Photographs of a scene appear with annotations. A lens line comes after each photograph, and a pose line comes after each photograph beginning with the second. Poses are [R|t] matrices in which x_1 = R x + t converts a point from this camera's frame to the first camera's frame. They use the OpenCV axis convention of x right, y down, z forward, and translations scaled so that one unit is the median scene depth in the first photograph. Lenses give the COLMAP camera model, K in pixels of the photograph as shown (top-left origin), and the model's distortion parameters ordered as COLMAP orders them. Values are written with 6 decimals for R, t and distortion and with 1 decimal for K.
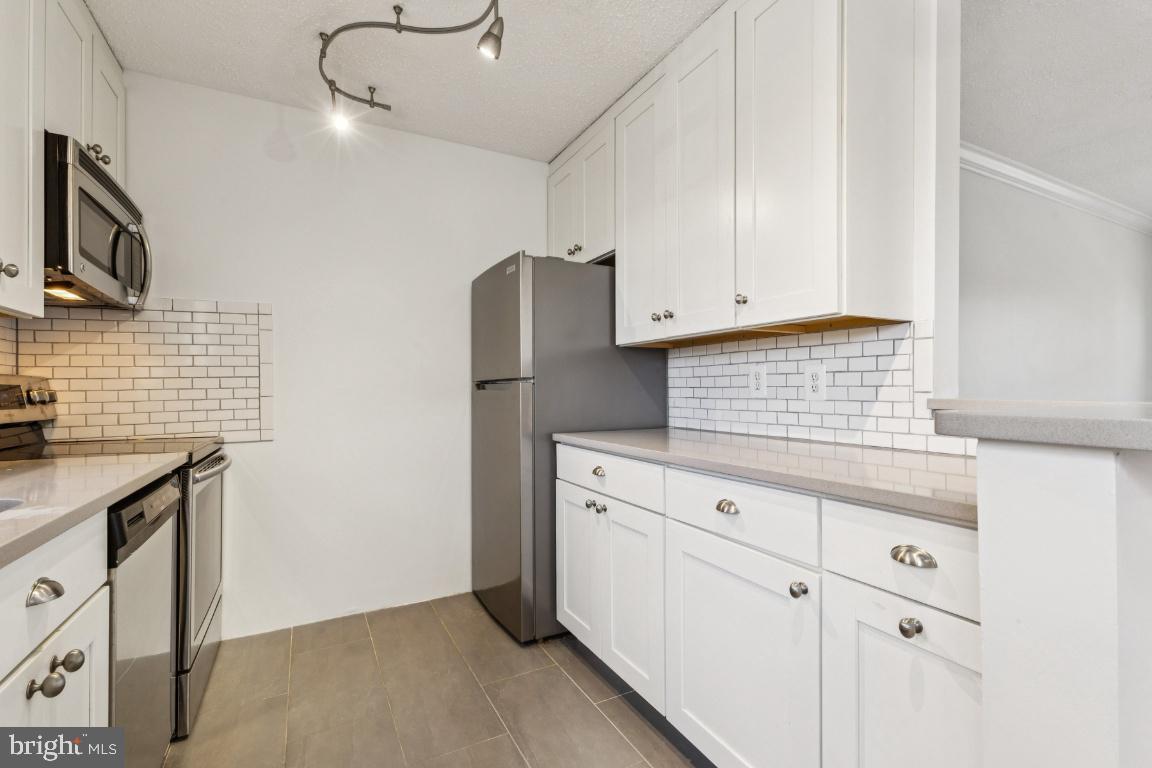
lens RADIAL K [[512.0, 0, 603.9], [0, 512.0, 384.1], [0, 0, 1]] dist [0.007207, -0.001101]
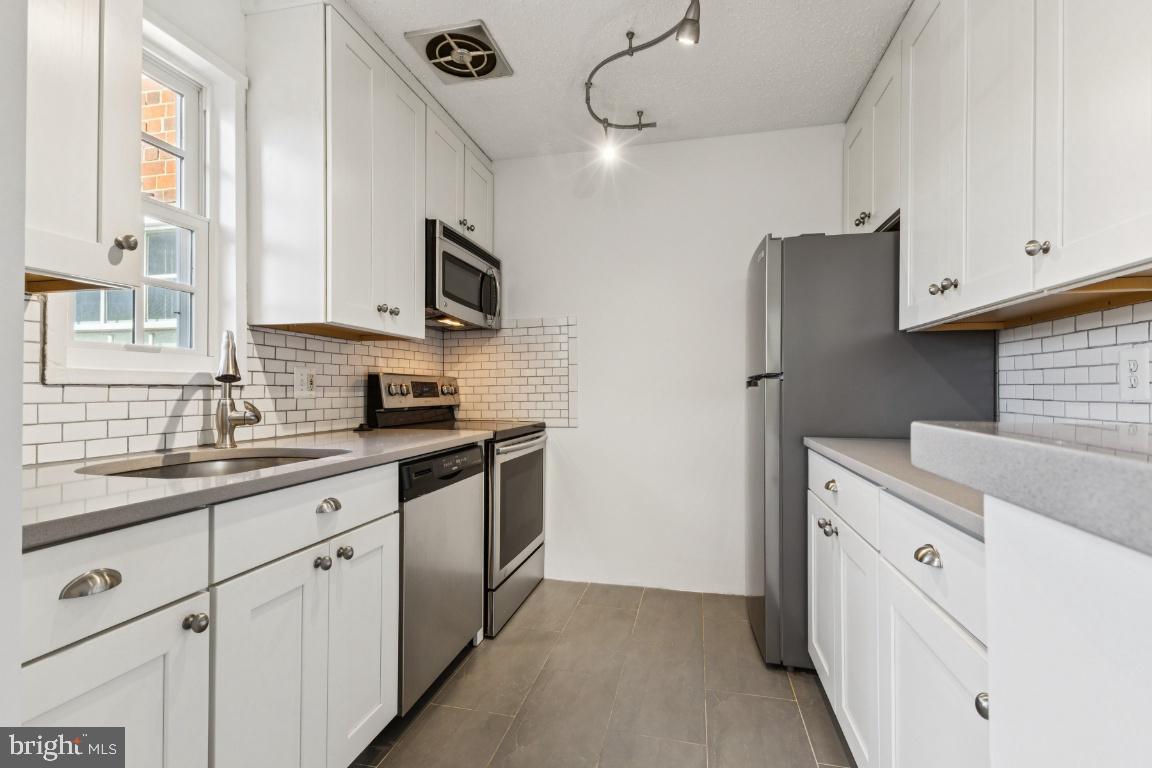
lens RADIAL K [[512.0, 0, 581.7], [0, 512.0, 384.3], [0, 0, 1]] dist [0.007207, -0.001101]
pose [[0.750145, 0.000919, -0.661273, 0.197952], [0.002395, 0.999989, 0.004106, 0.002089], [0.661269, -0.004664, 0.750135, 0.097818]]
